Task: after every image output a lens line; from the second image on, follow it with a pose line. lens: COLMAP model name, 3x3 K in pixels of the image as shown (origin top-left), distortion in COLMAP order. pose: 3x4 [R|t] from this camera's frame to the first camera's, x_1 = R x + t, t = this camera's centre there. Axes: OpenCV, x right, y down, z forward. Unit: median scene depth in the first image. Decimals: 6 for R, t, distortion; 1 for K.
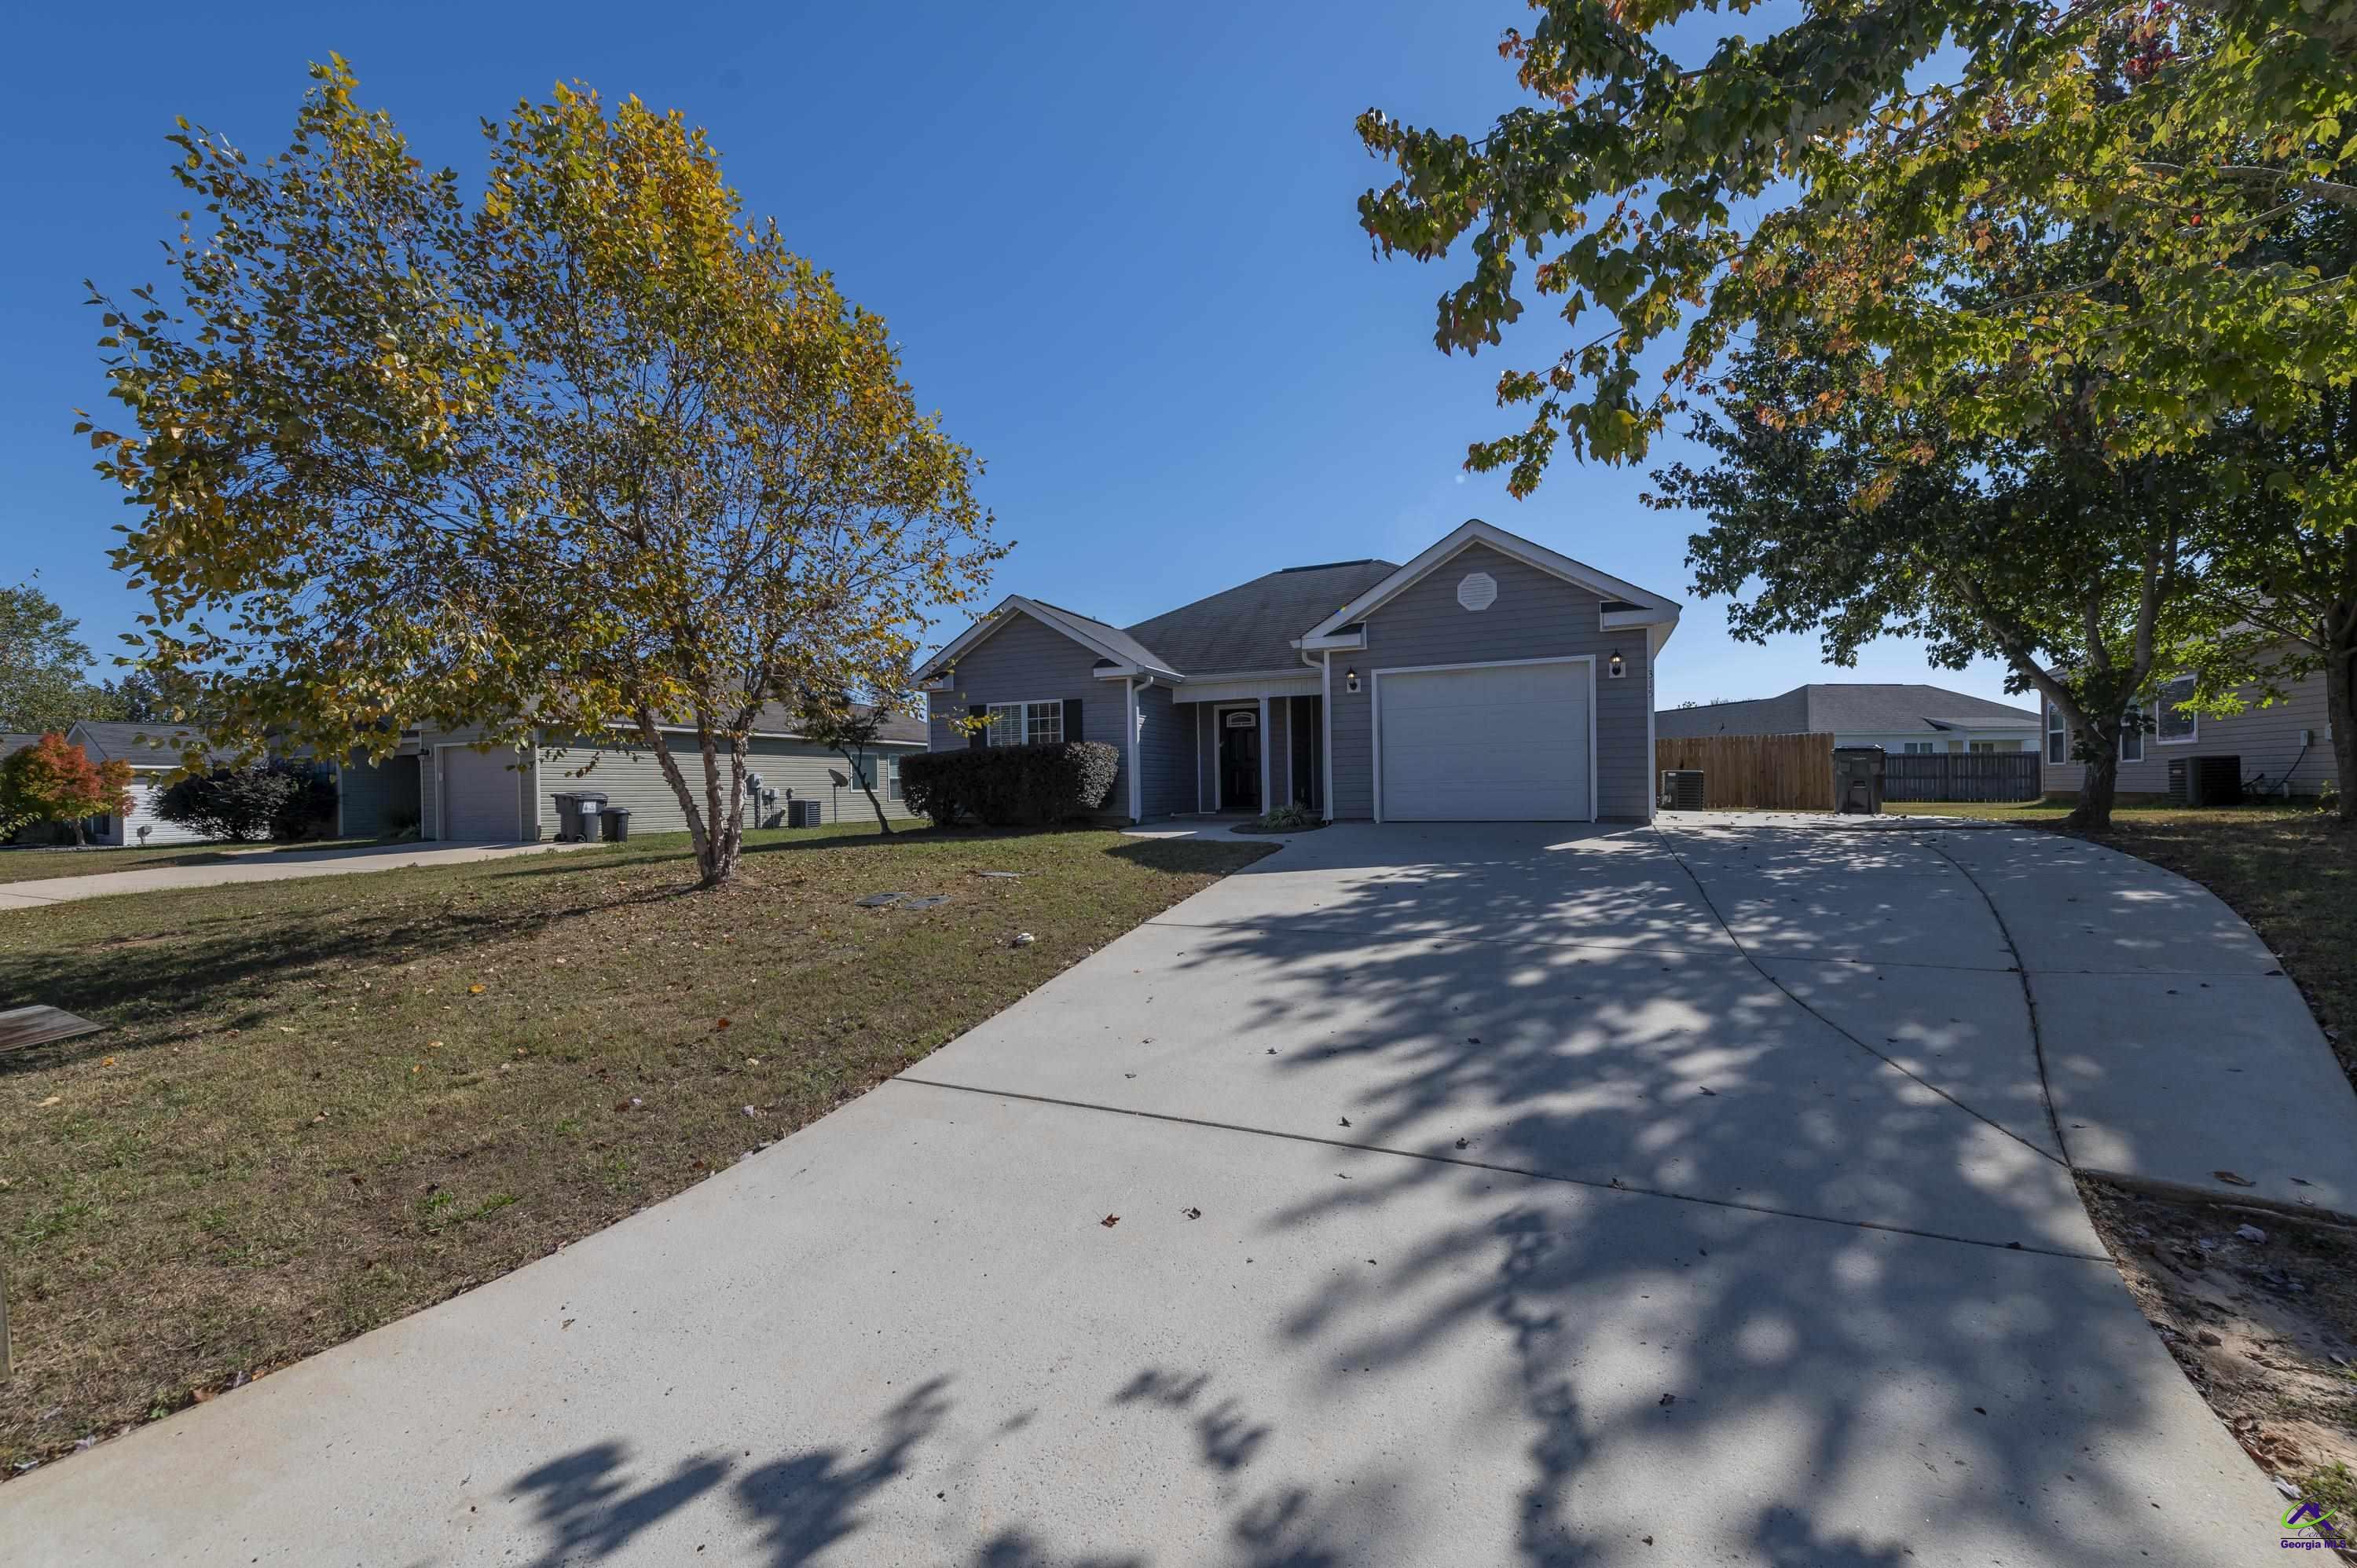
lens RADIAL K [[949.1, 0, 1181.1], [0, 949.1, 790.0], [0, 0, 1]] dist [0.024027, -0.008139]
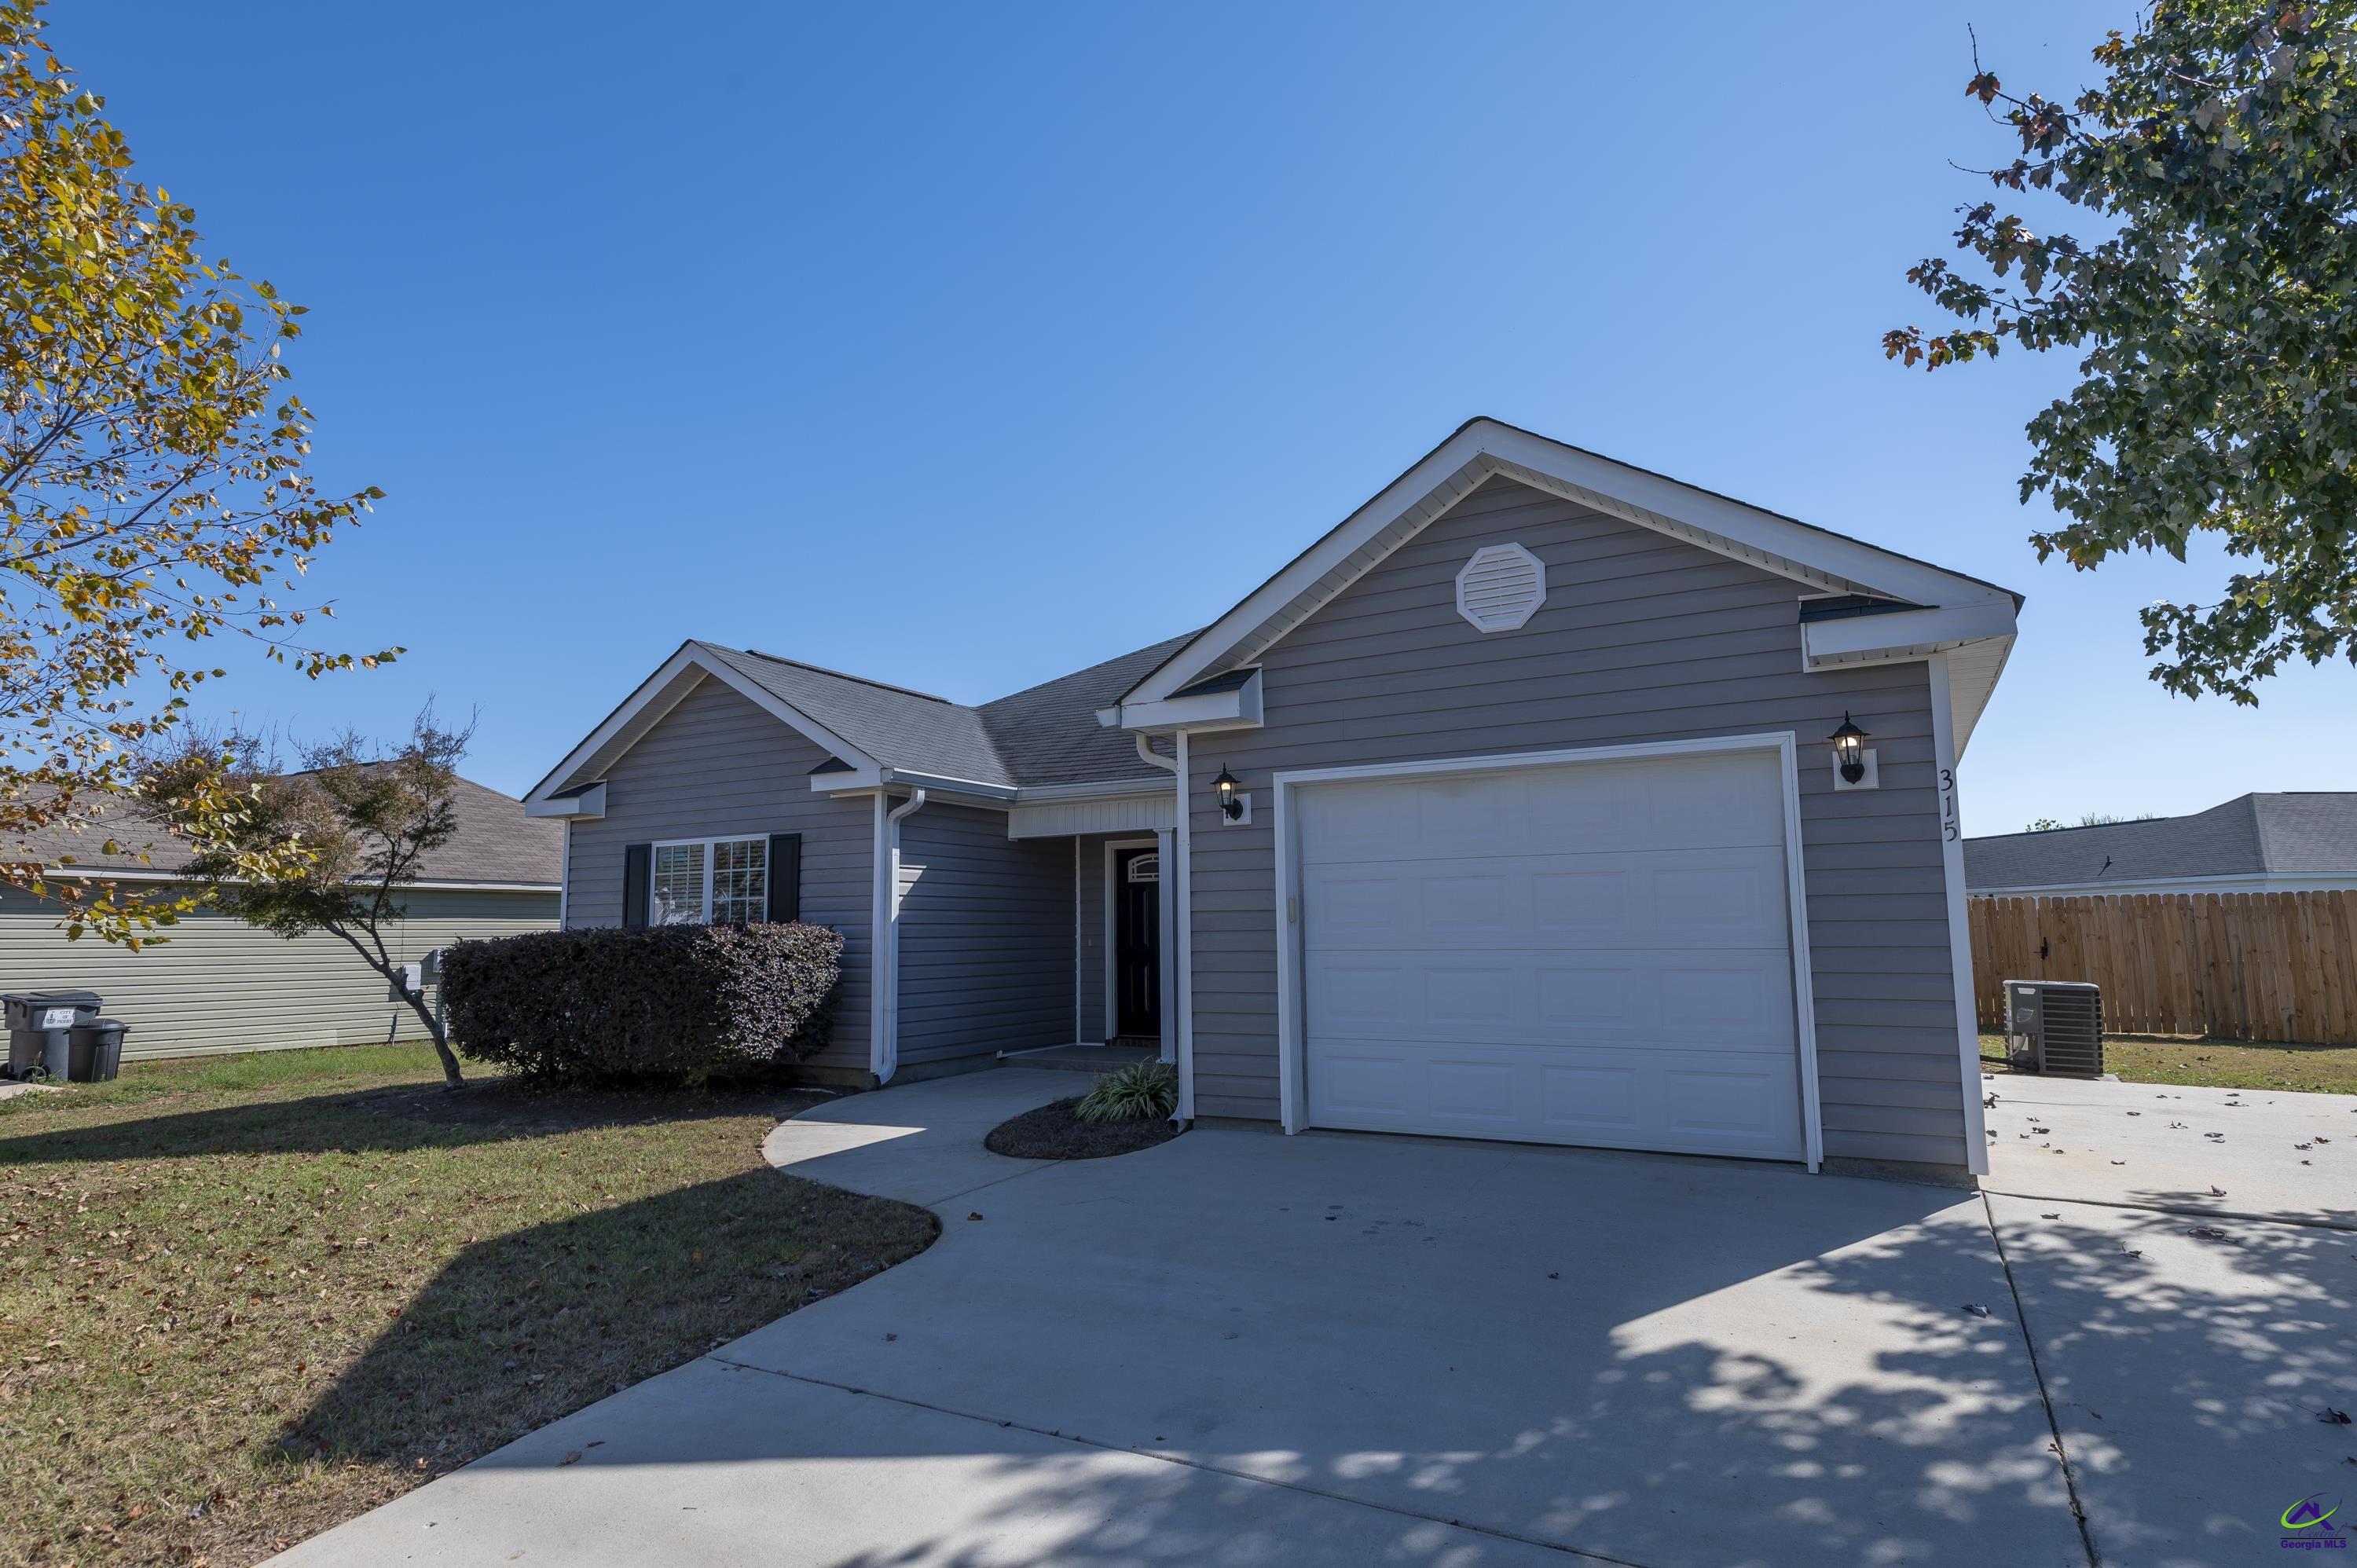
lens RADIAL K [[1255.3, 0, 1178.5], [0, 1255.3, 784.0], [0, 0, 1]] dist [0.012194, 0.000899]
pose [[0.993690, -0.007707, -0.111900, 0.221749], [-0.005695, 0.992883, -0.118959, -0.052859], [0.112020, 0.118846, 0.986573, 0.427463]]
